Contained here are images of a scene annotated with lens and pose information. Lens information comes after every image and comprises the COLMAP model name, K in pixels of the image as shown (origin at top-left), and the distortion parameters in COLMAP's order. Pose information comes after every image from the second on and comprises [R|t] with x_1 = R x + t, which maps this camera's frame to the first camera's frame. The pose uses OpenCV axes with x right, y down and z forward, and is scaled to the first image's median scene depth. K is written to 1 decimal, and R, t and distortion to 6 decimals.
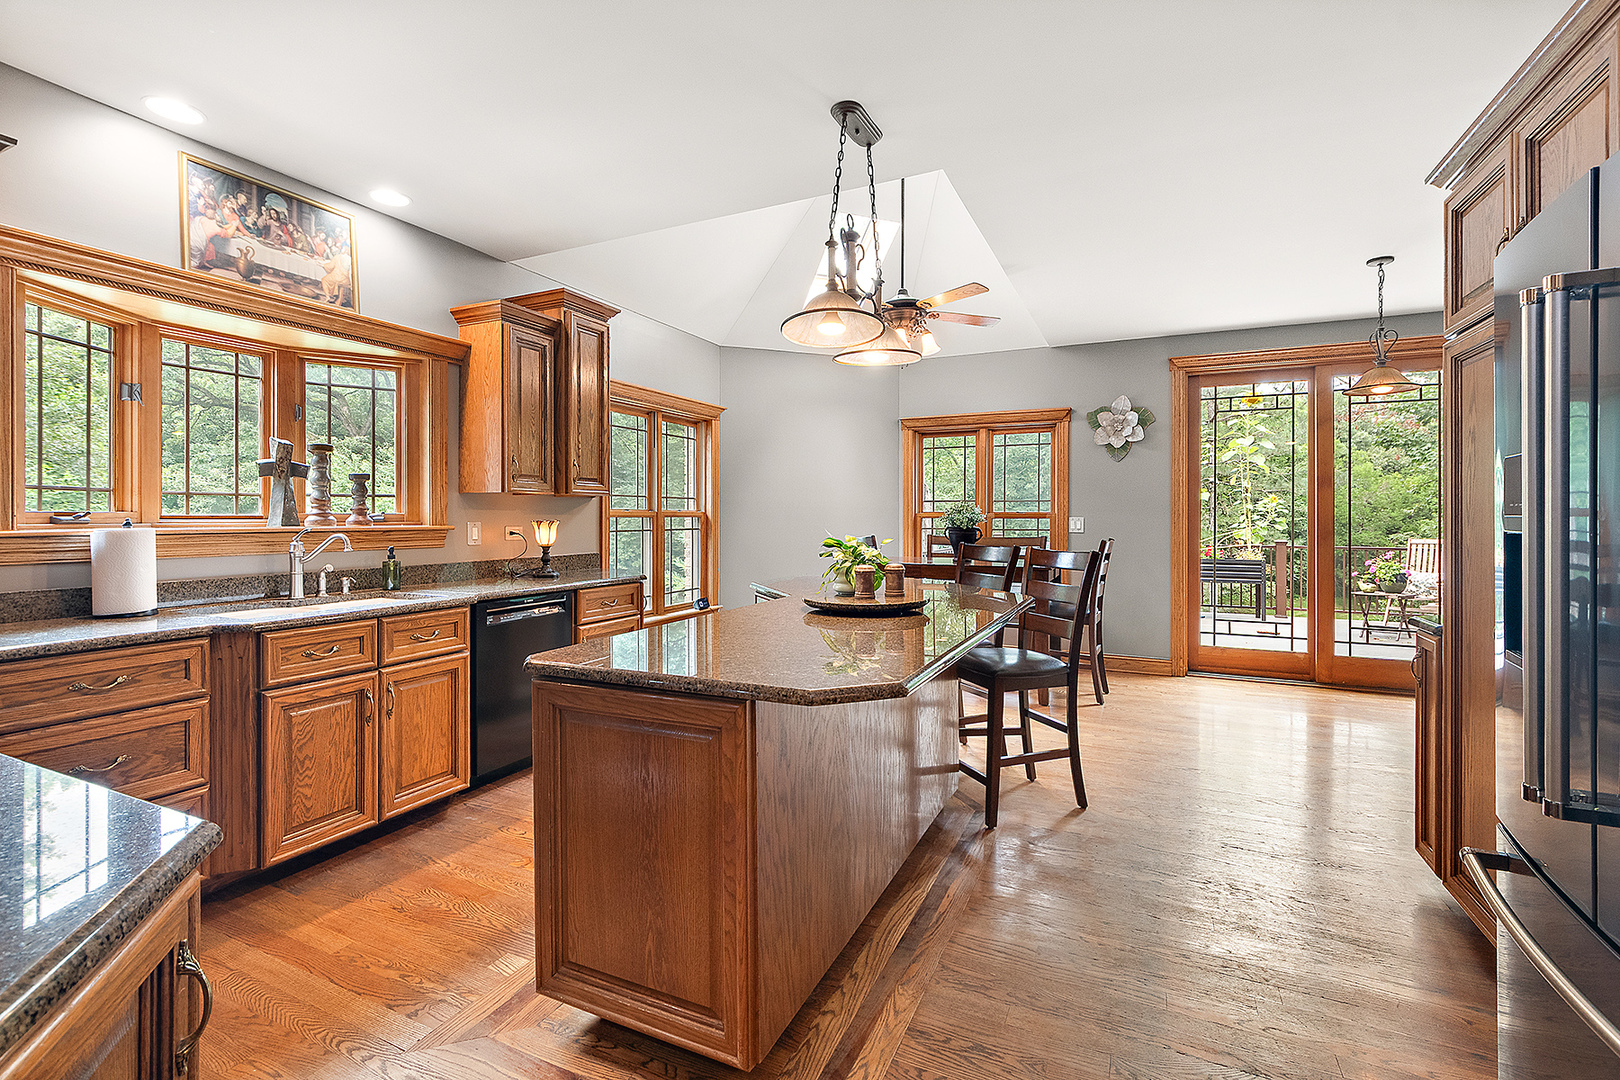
lens RADIAL K [[725.8, 0, 786.9], [0, 725.8, 495.2], [0, 0, 1]] dist [-0.001946, -0.002490]
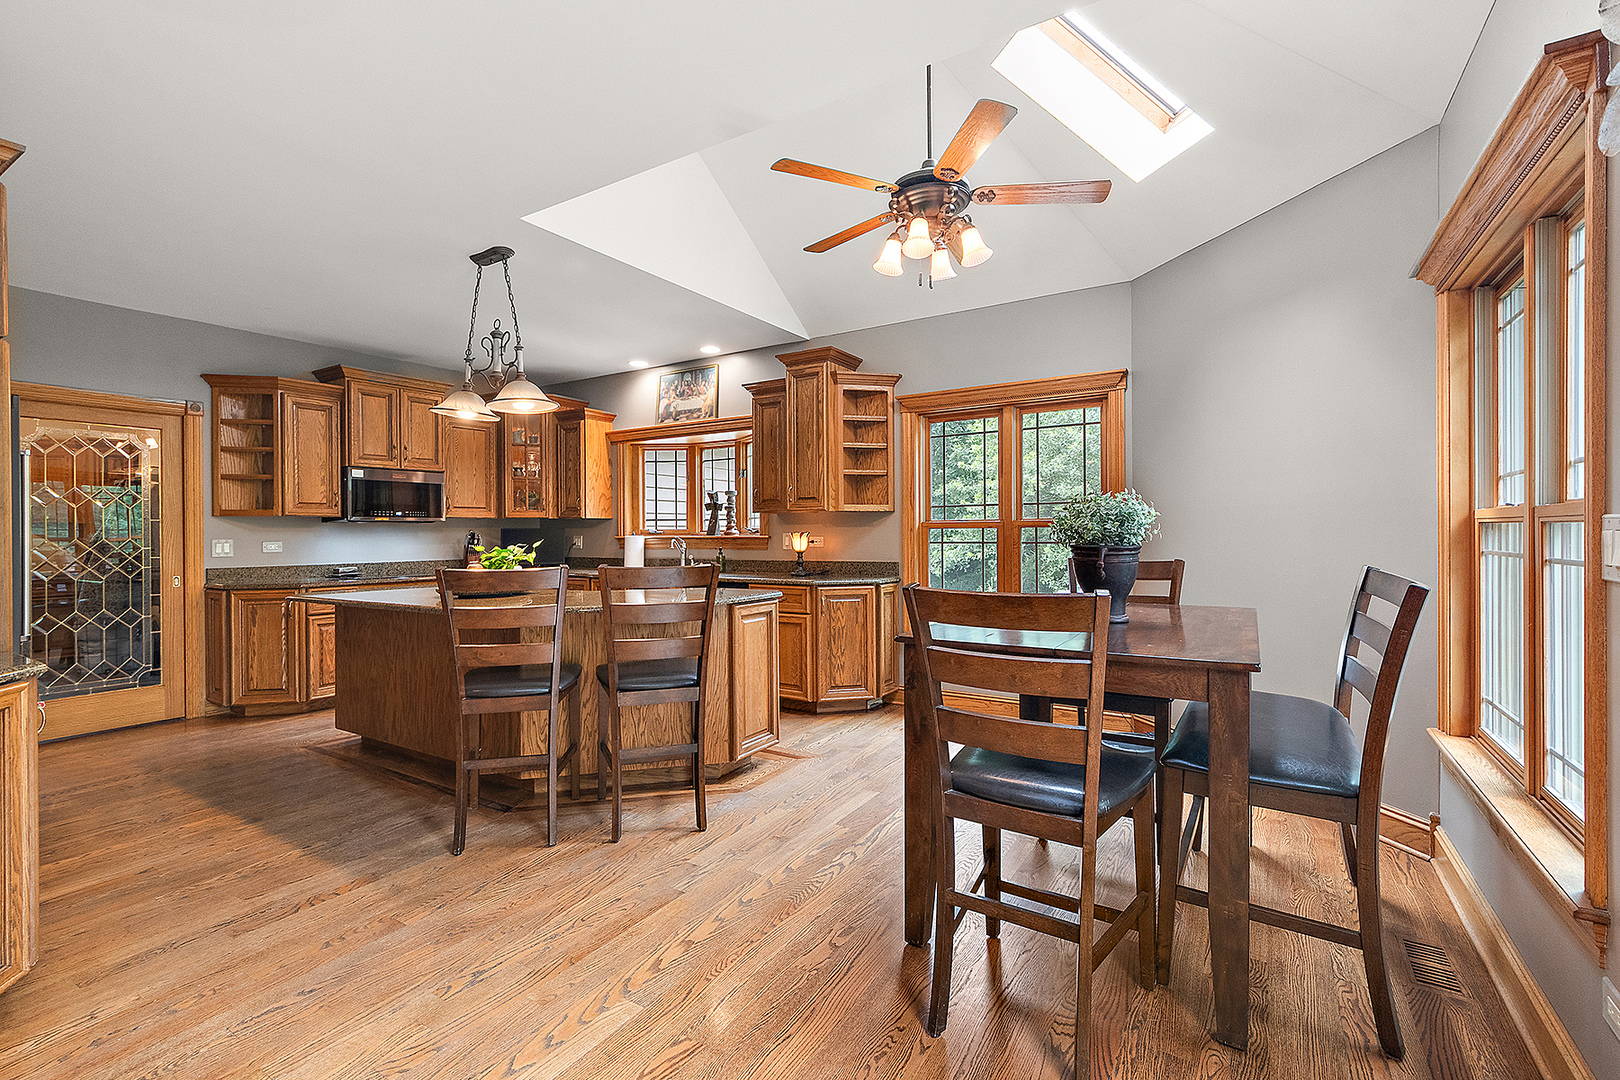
lens RADIAL K [[725.8, 0, 815.6], [0, 725.8, 529.9], [0, 0, 1]] dist [-0.001946, -0.002490]
pose [[-0.089297, 0.013706, -0.995911, 1.257259], [0.051503, 0.998631, 0.009126, 0.025094], [0.994673, -0.050477, -0.089881, 1.476345]]
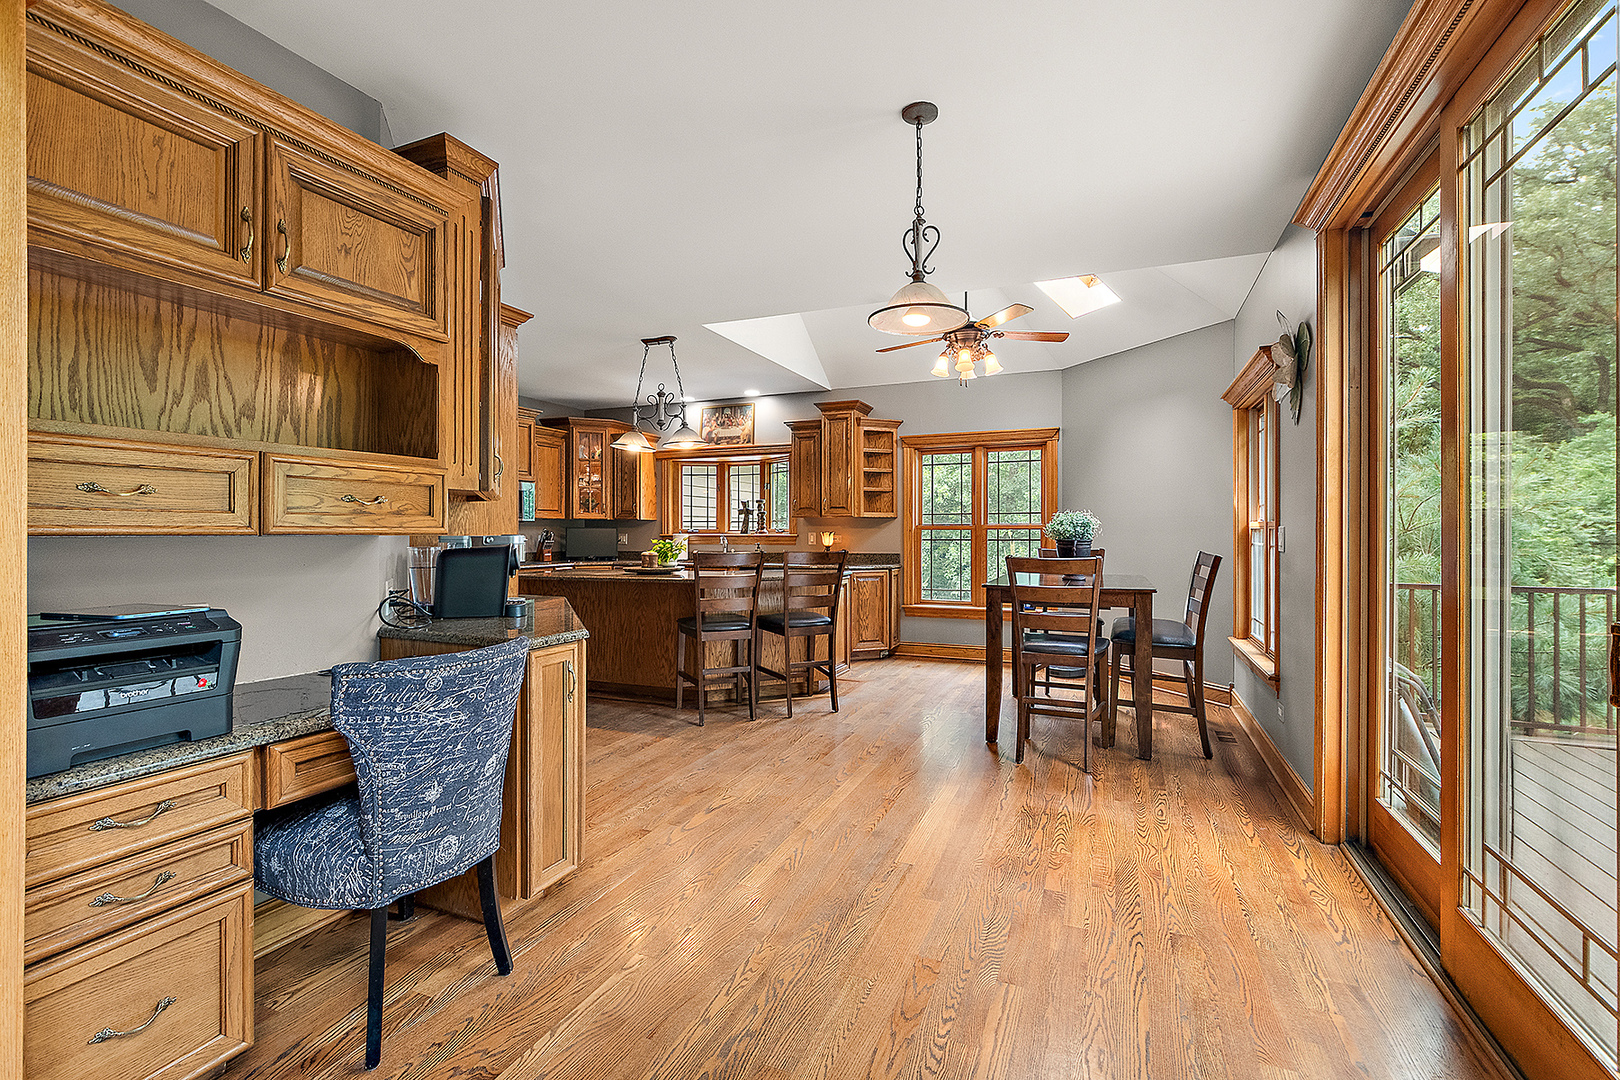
lens RADIAL K [[725.8, 0, 823.2], [0, 725.8, 524.7], [0, 0, 1]] dist [-0.001946, -0.002490]
pose [[0.080369, 0.004255, -0.996756, 1.886939], [0.041899, 0.999093, 0.007643, 0.002492], [0.995884, -0.042378, 0.080118, 1.086542]]
